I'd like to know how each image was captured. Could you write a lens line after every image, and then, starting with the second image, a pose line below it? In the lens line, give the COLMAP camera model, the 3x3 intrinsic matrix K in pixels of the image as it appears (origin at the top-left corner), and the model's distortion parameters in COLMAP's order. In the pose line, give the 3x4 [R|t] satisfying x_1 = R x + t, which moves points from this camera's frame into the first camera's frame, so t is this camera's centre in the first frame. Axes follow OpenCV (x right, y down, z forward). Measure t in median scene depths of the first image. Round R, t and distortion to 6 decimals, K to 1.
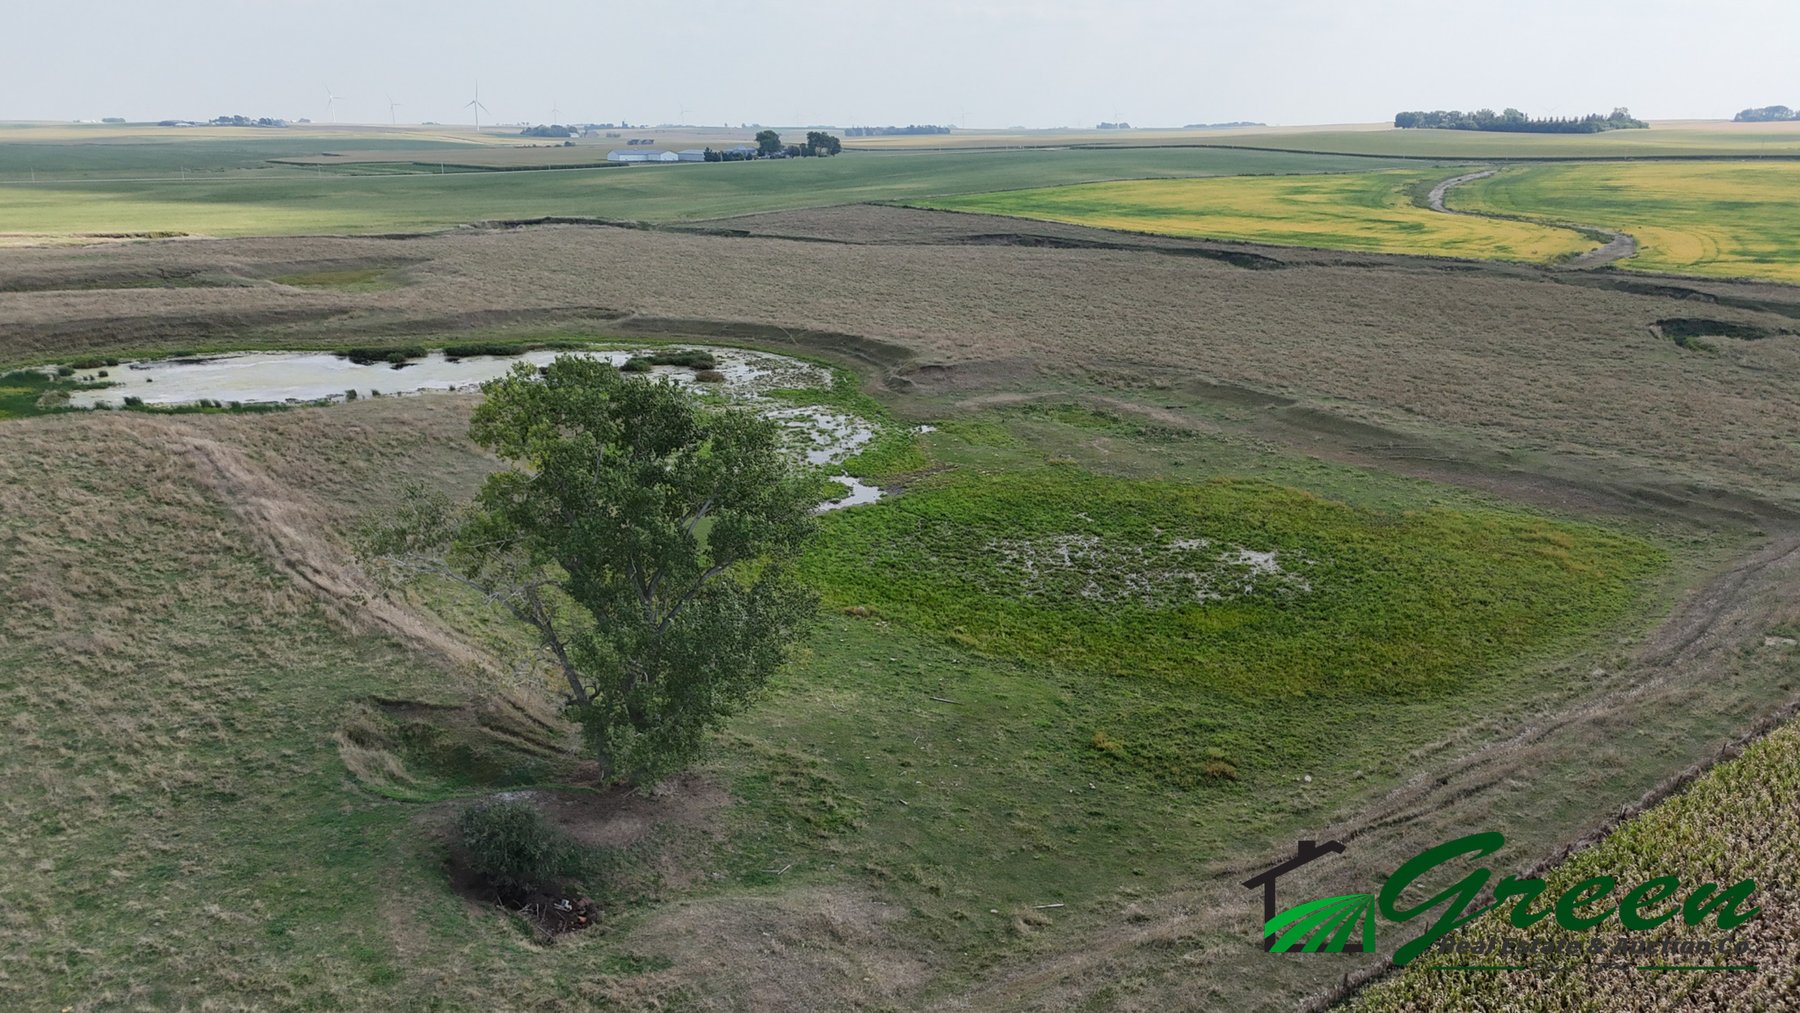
lens RADIAL K [[1334.5, 0, 896.9], [0, 1334.5, 500.4], [0, 0, 1]] dist [0.073755, -0.072644]
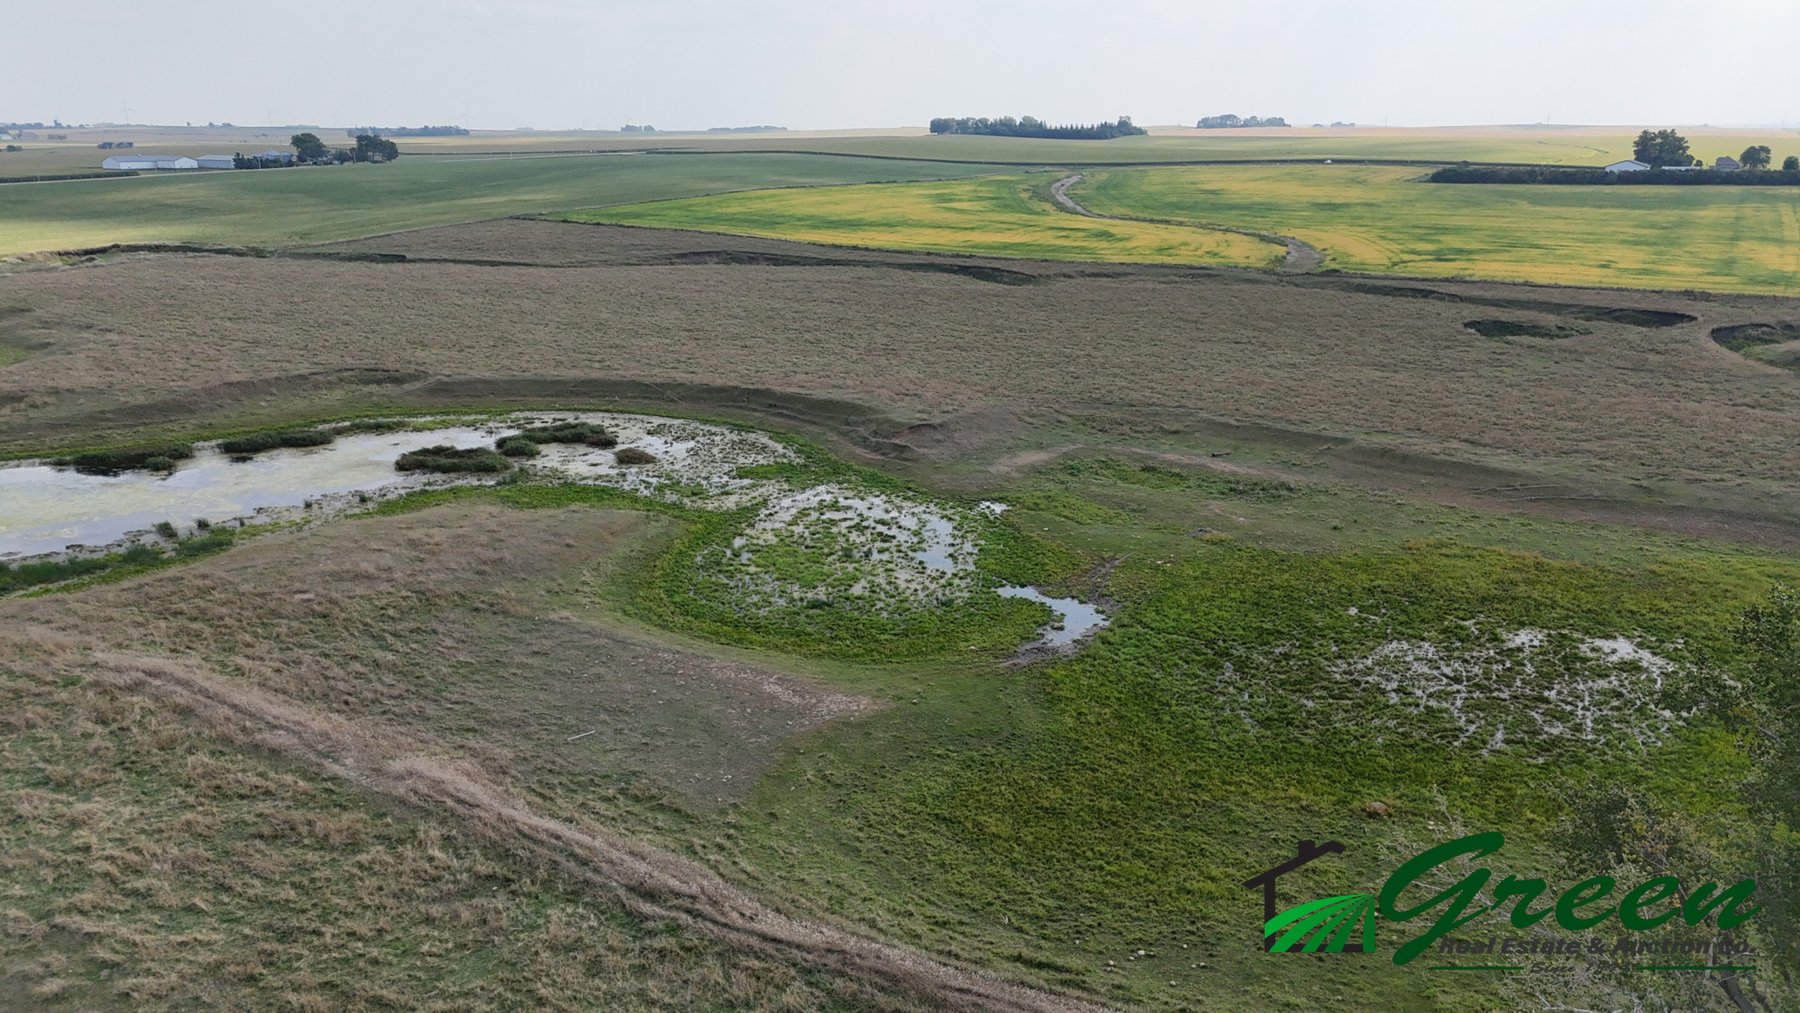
lens RADIAL K [[1328.6, 0, 895.0], [0, 1328.6, 506.2], [0, 0, 1]] dist [0.093733, -0.100580]
pose [[0.937831, -0.095373, 0.333731, -0.127449], [0.094359, 0.995351, 0.019288, -0.030801], [-0.334019, 0.013402, 0.942471, 0.094530]]
